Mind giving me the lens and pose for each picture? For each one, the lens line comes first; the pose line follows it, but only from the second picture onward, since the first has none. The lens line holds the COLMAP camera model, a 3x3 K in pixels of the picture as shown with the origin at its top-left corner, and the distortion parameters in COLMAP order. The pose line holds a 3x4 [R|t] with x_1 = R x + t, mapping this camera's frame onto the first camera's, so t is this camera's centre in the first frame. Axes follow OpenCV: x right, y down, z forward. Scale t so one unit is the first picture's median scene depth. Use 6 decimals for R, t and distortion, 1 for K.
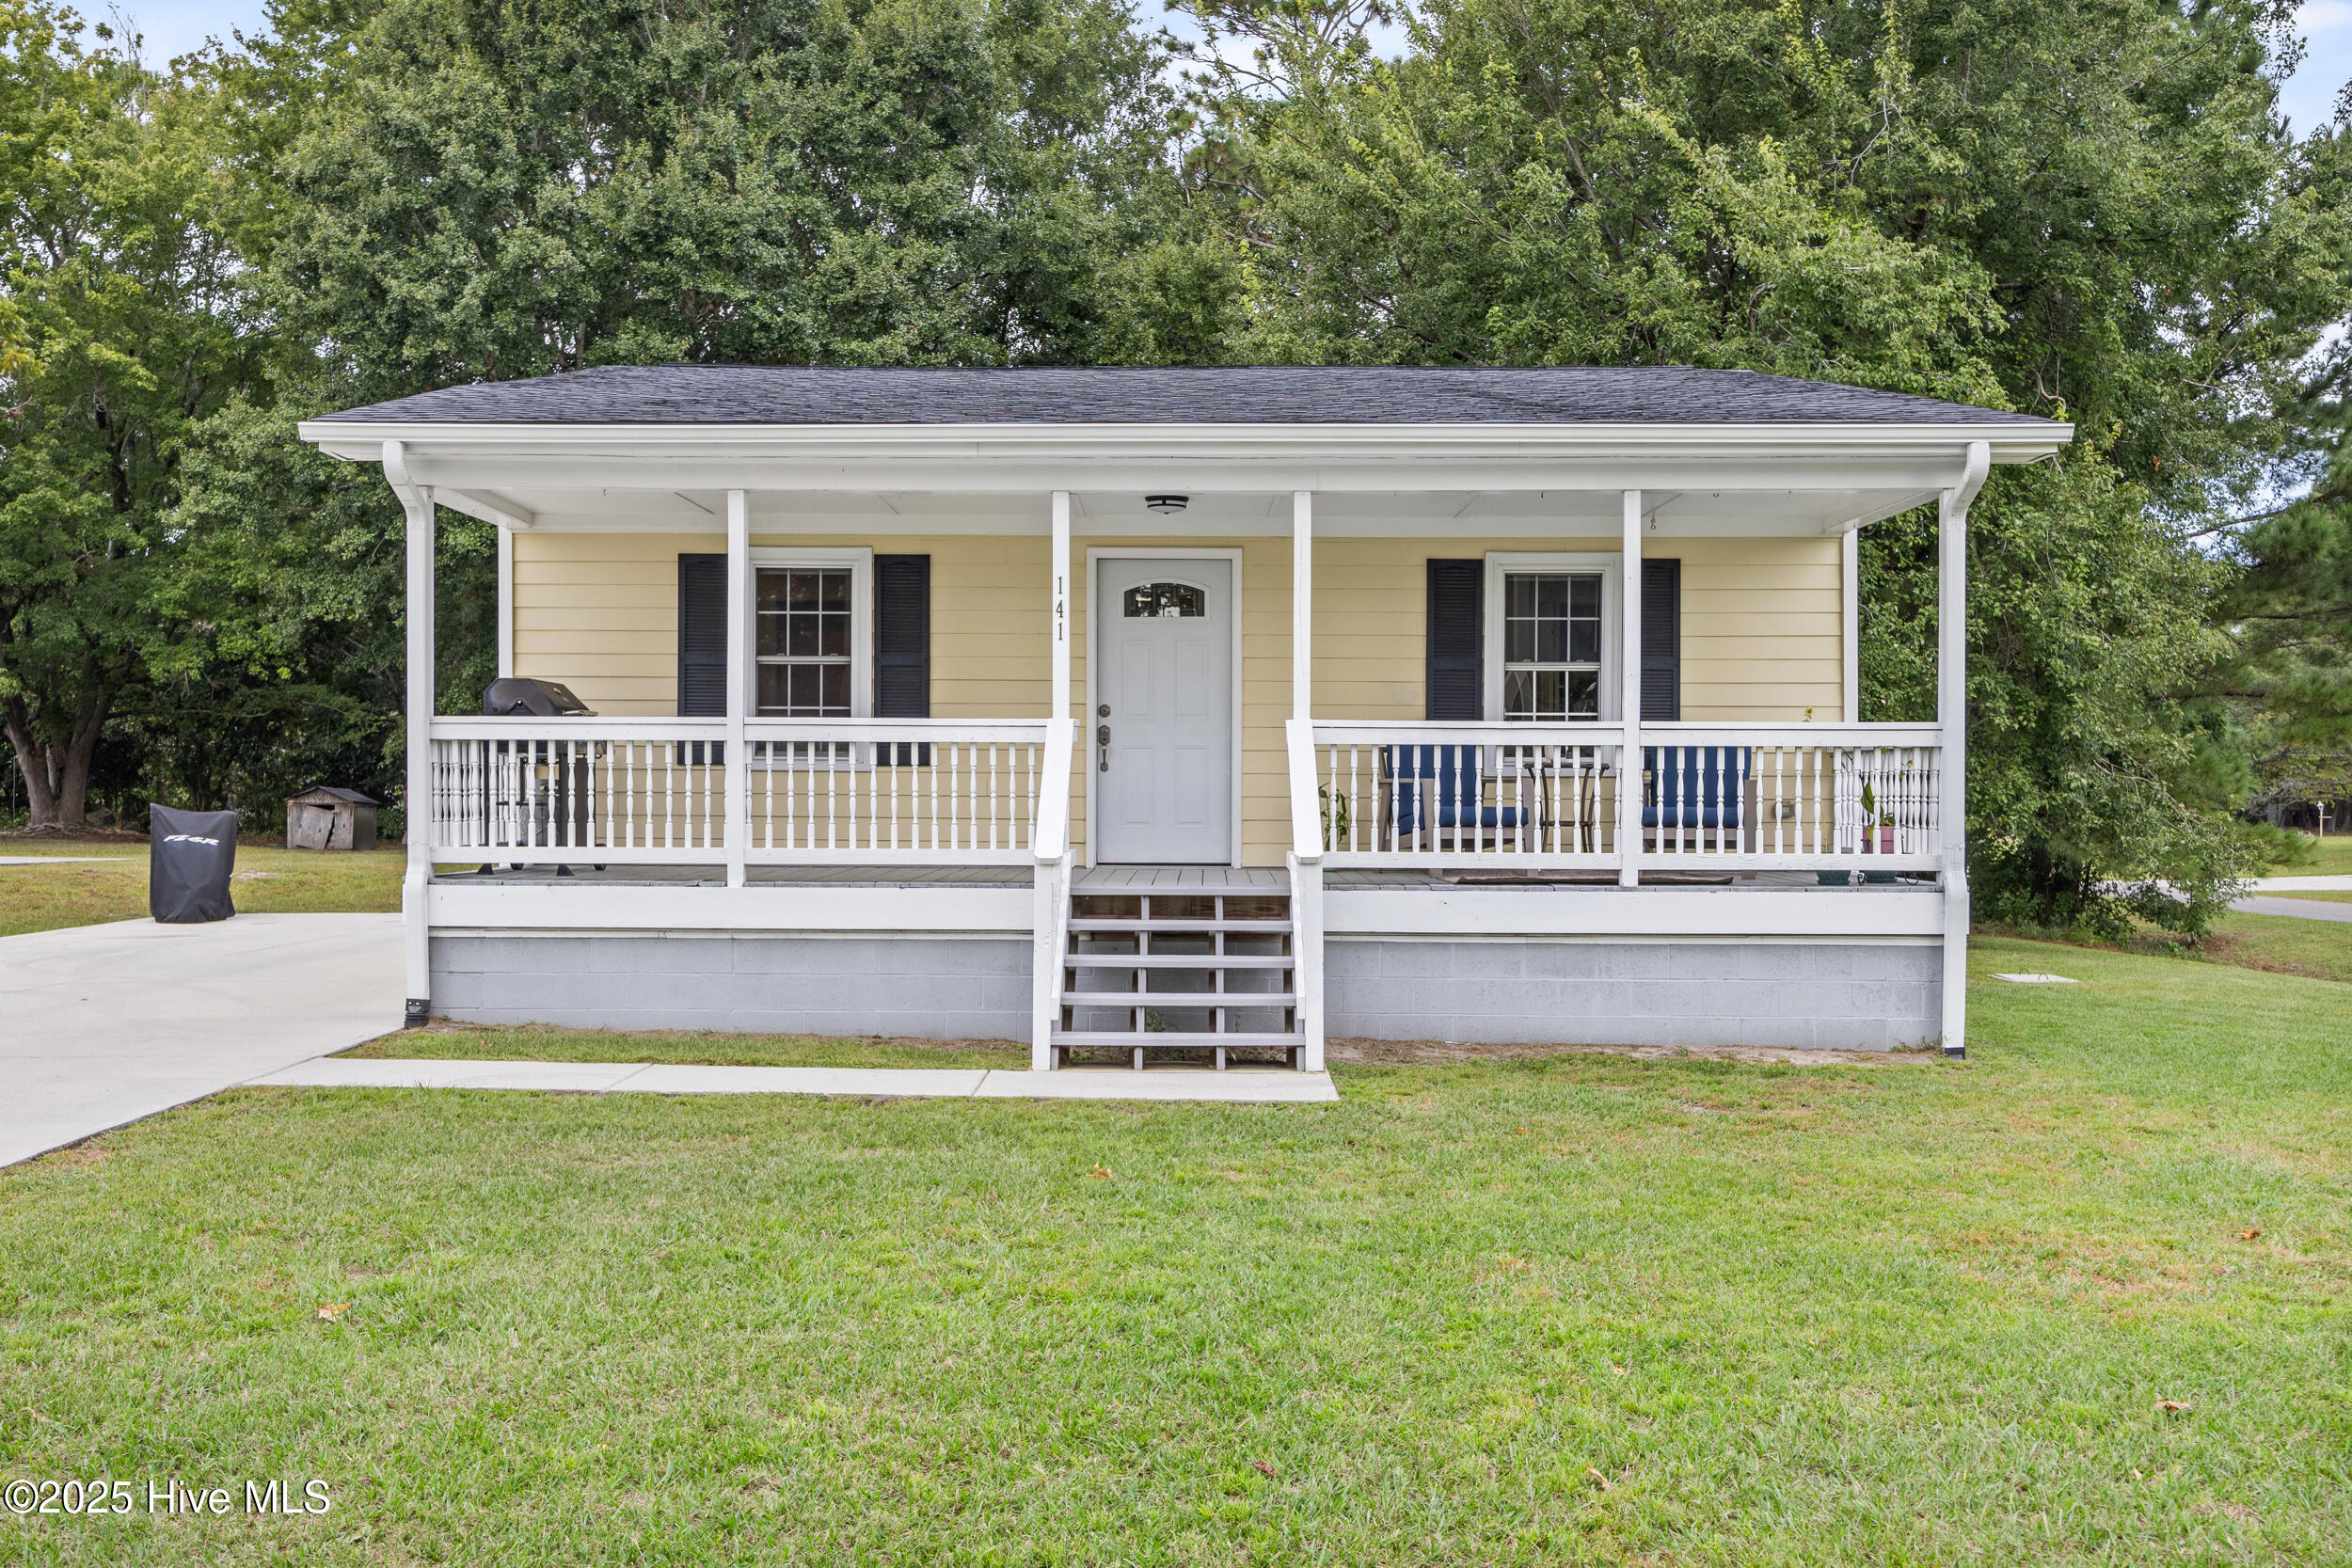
lens RADIAL K [[2022.7, 0, 1176.8], [0, 2022.7, 790.7], [0, 0, 1]] dist [0.037835, -0.013285]
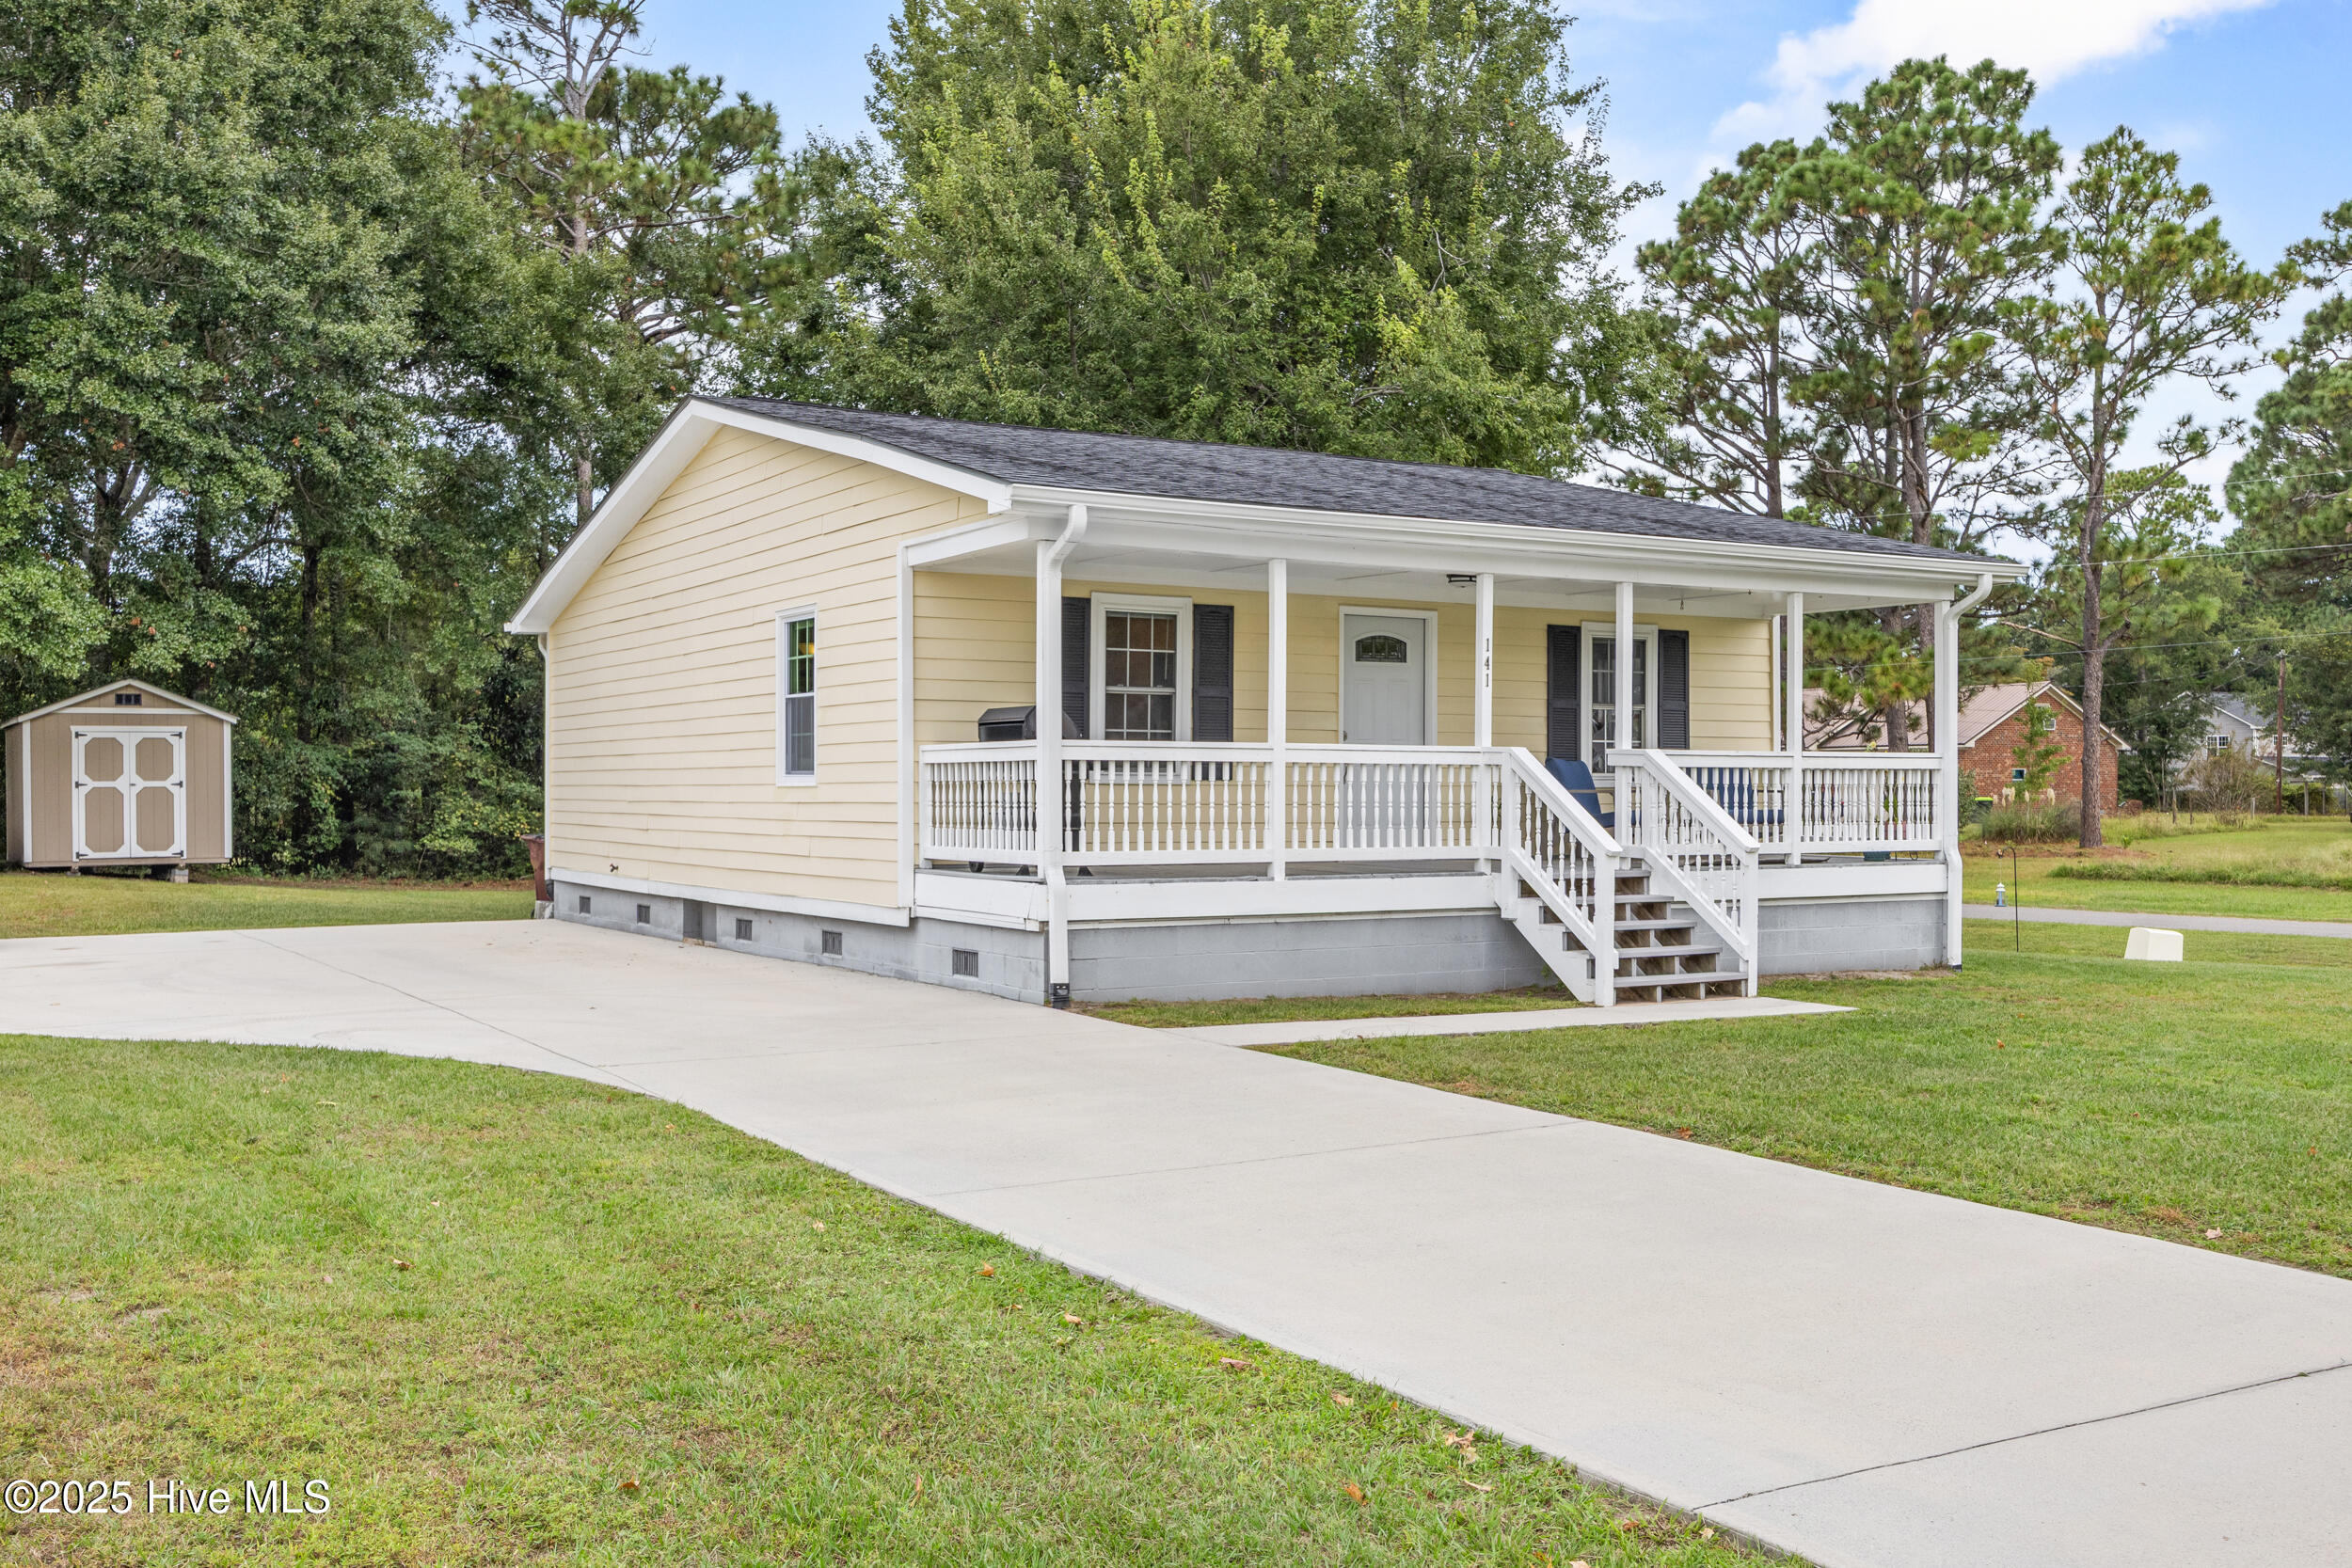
lens RADIAL K [[2022.7, 0, 1176.8], [0, 2022.7, 790.7], [0, 0, 1]] dist [0.037835, -0.013285]
pose [[0.866062, -0.002785, 0.499929, -0.754455], [0.004939, 0.999983, -0.002986, -0.002917], [-0.499912, 0.005055, 0.866061, -0.026752]]
